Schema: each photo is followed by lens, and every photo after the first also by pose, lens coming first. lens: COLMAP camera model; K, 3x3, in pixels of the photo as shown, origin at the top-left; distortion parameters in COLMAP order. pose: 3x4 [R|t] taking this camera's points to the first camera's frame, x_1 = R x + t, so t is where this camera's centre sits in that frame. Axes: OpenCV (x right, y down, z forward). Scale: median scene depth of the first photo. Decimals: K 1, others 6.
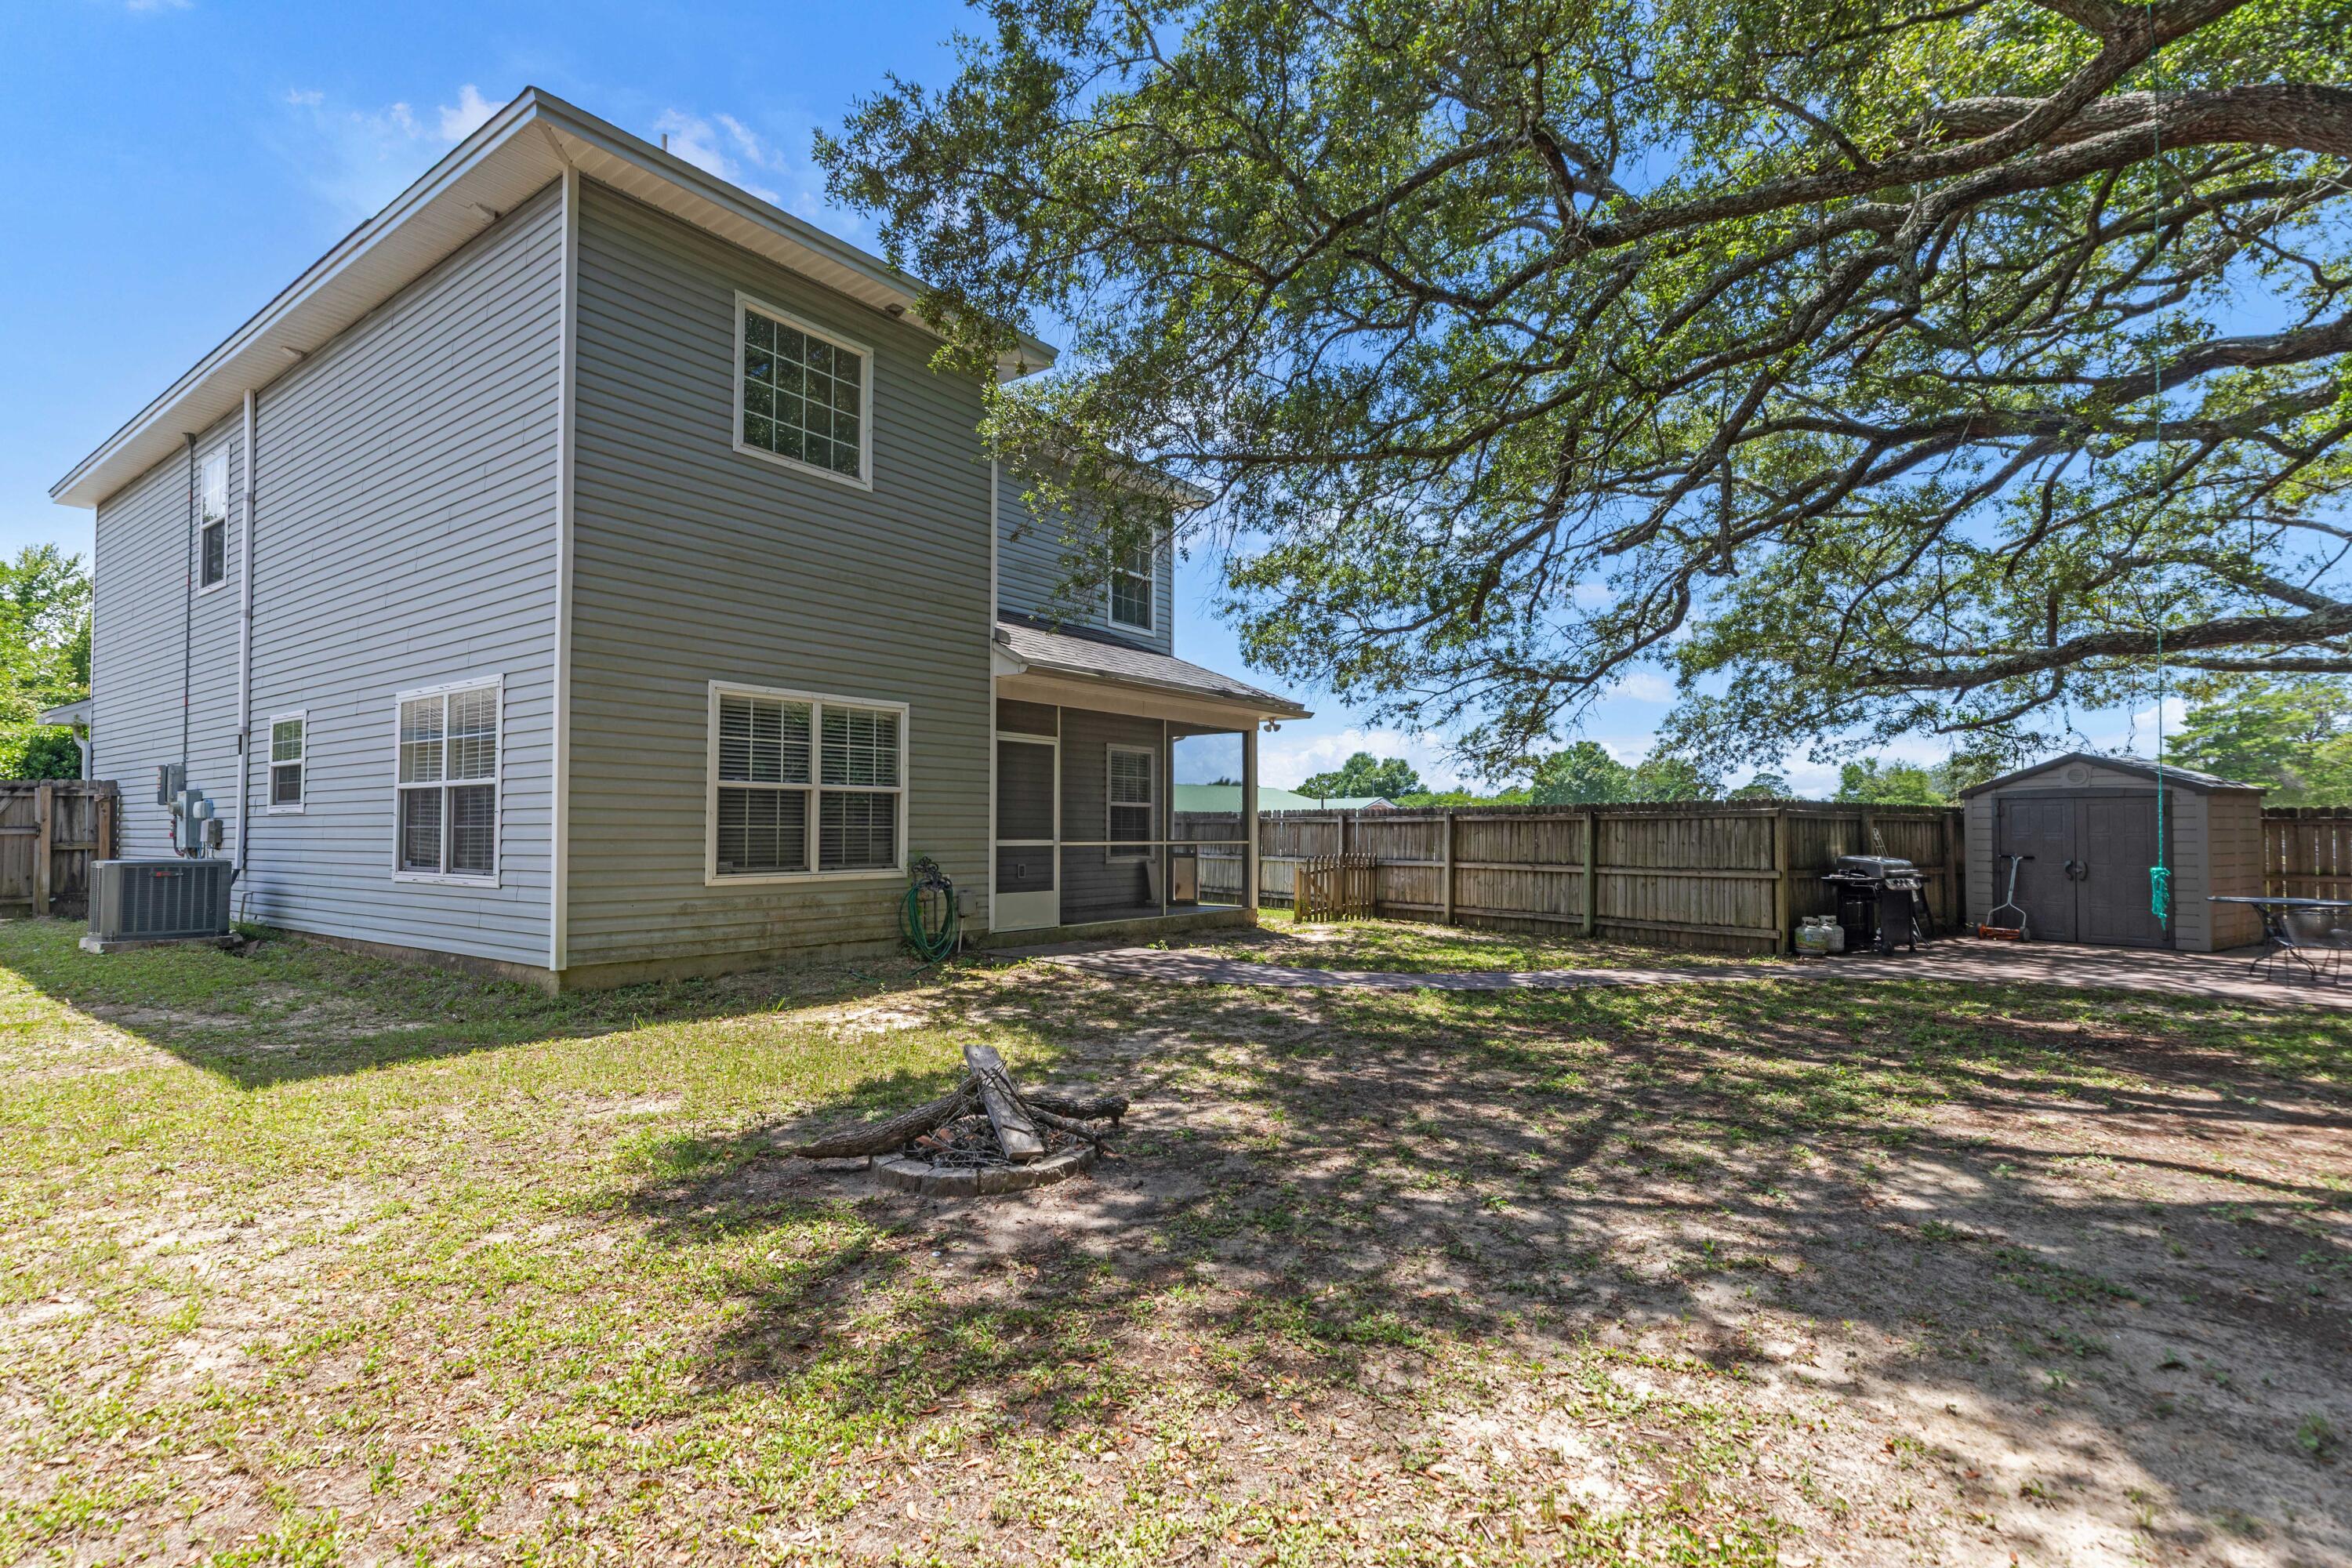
lens RADIAL K [[1116.0, 0, 1170.1], [0, 1116.0, 808.9], [0, 0, 1]] dist [0.004095, -0.000574]
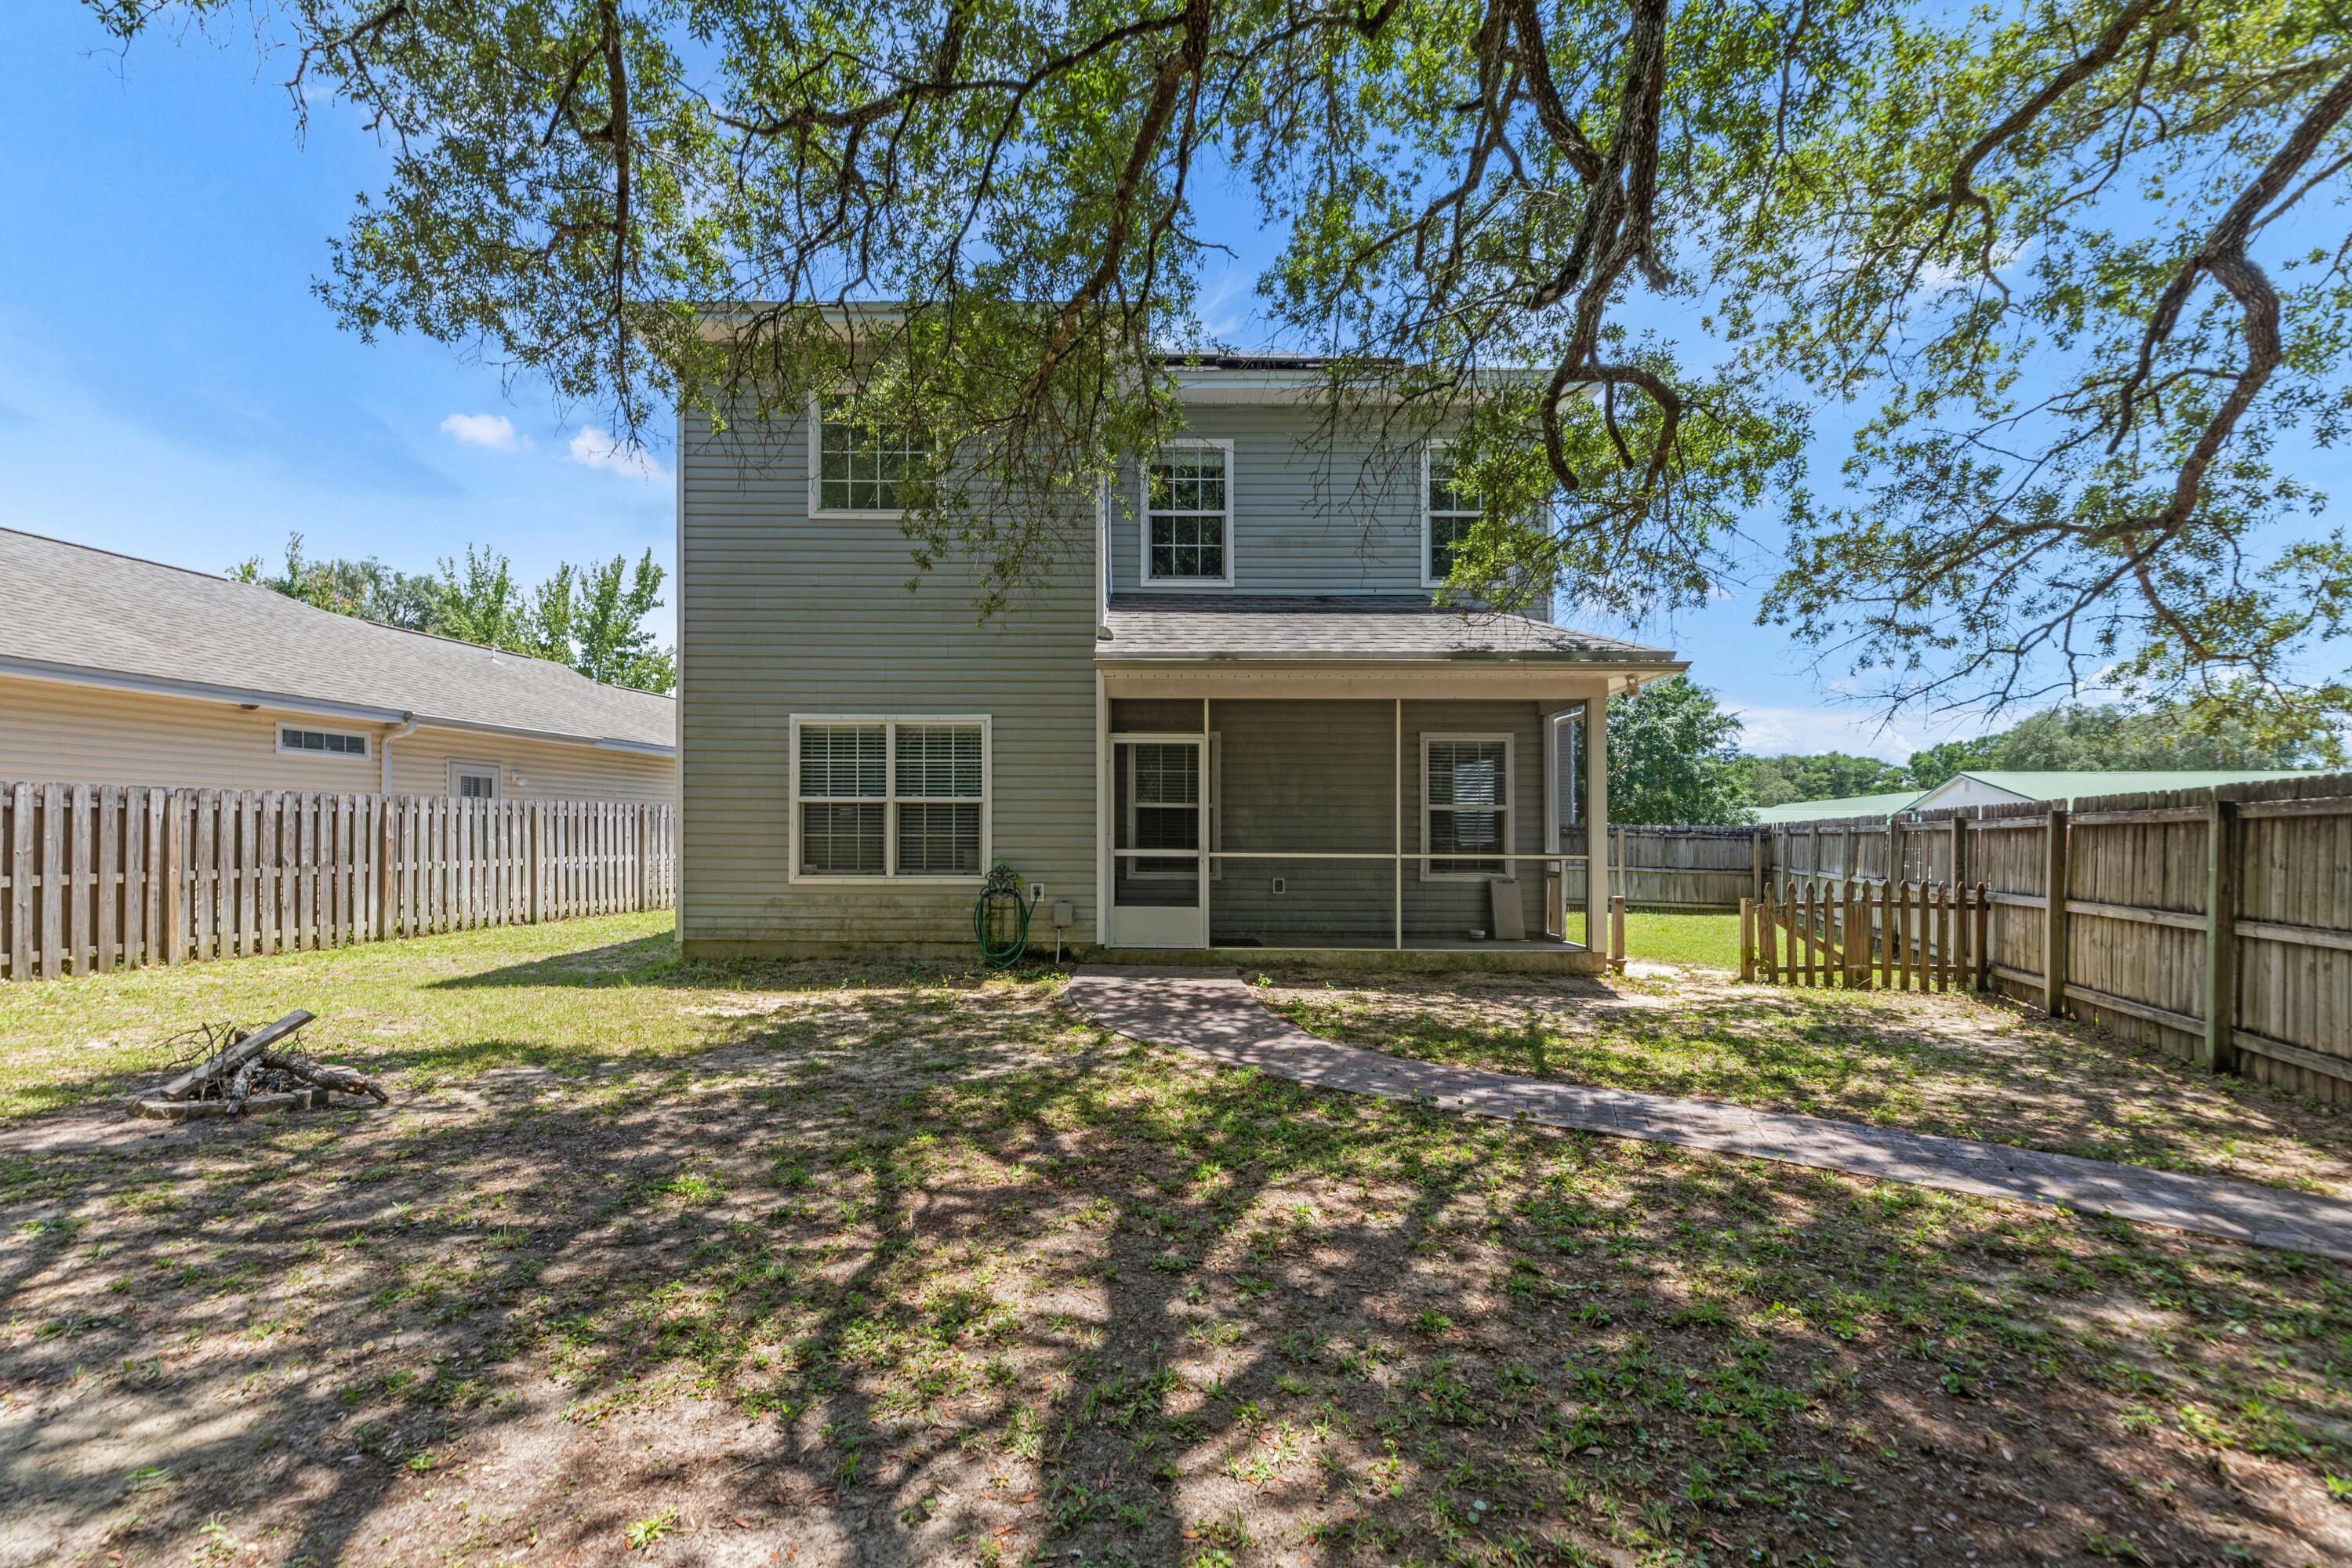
lens RADIAL K [[1116.0, 0, 1121.8], [0, 1116.0, 832.4], [0, 0, 1]] dist [0.004095, -0.000574]
pose [[0.597283, -0.003753, -0.802022, 0.731245], [0.012082, 0.999918, 0.004319, 0.011503], [0.801939, -0.012270, 0.597279, 0.535426]]
